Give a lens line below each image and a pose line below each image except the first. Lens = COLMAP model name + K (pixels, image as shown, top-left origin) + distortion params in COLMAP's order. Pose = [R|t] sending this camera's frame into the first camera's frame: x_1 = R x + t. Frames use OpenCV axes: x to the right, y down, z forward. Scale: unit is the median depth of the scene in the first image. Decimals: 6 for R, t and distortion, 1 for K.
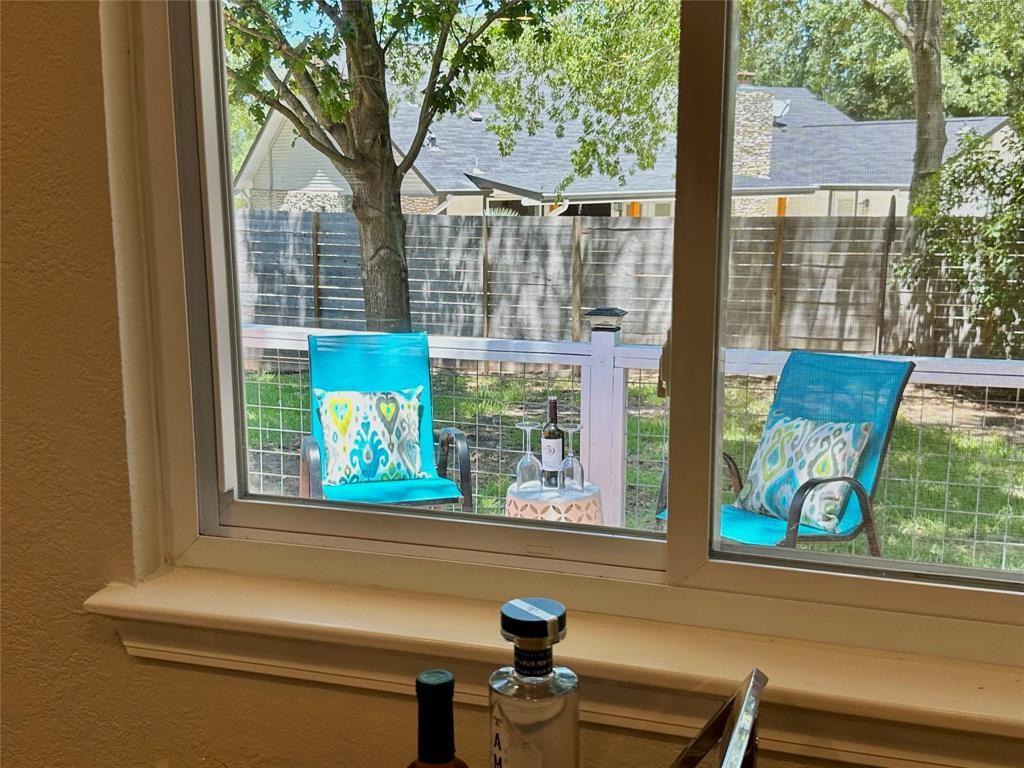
lens RADIAL K [[1135.2, 0, 509.4], [0, 1135.2, 391.8], [0, 0, 1]] dist [0.106130, 0.000000]
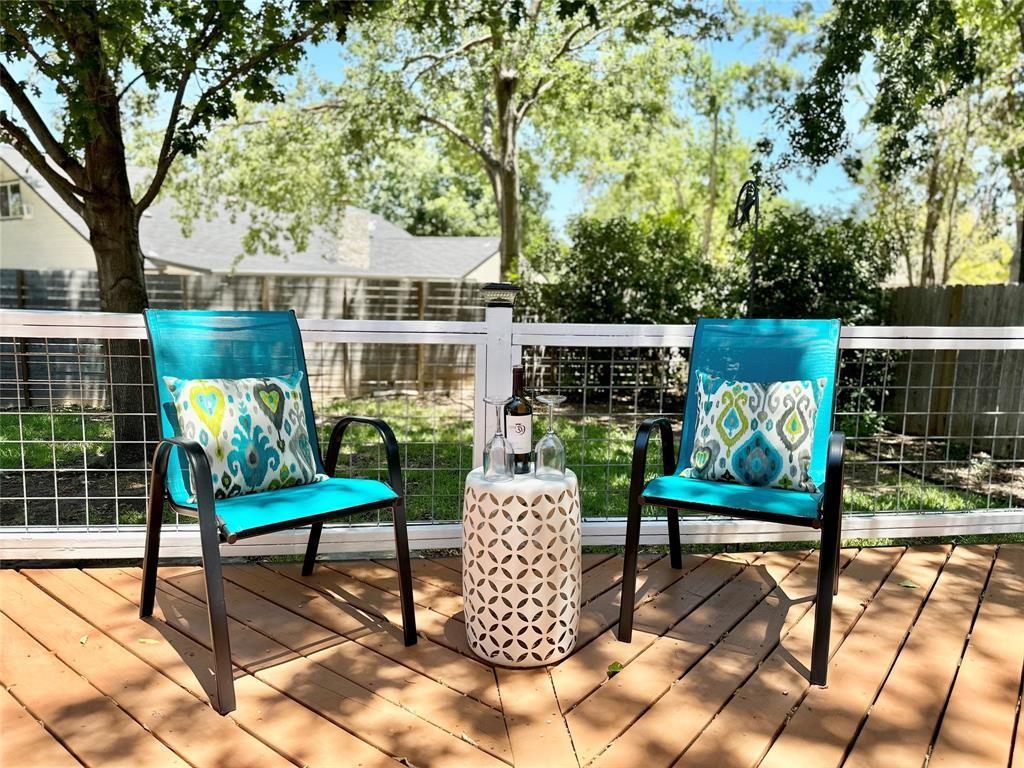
lens RADIAL K [[721.9, 0, 517.0], [0, 721.9, 390.9], [0, 0, 1]] dist [0.054417, -0.061494]
pose [[0.899064, -0.043124, 0.435689, -0.174002], [0.056942, 0.998202, -0.018702, 0.029609], [-0.434099, 0.041623, 0.899903, 0.470775]]
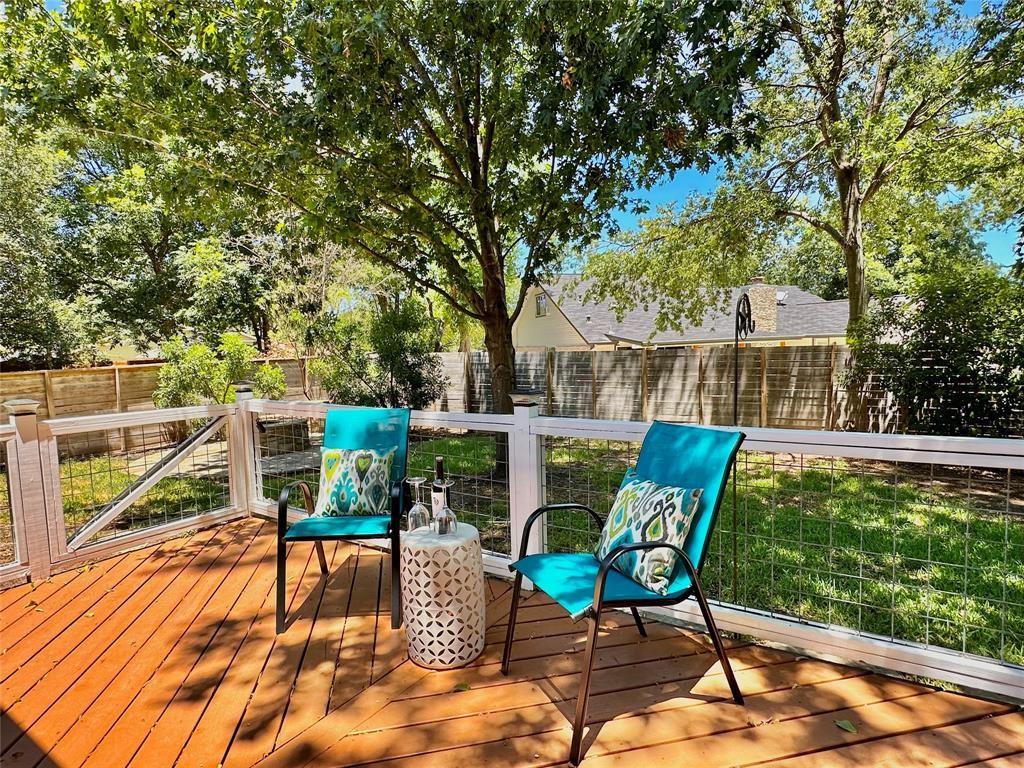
lens RADIAL K [[550.2, 0, 510.5], [0, 550.2, 387.5], [0, 0, 1]] dist [0.020456, 0.002487]
pose [[0.969366, -0.008972, -0.245459, 0.233597], [-0.016413, 0.994733, -0.101178, -0.010550], [0.245073, 0.102107, 0.964113, 0.390388]]
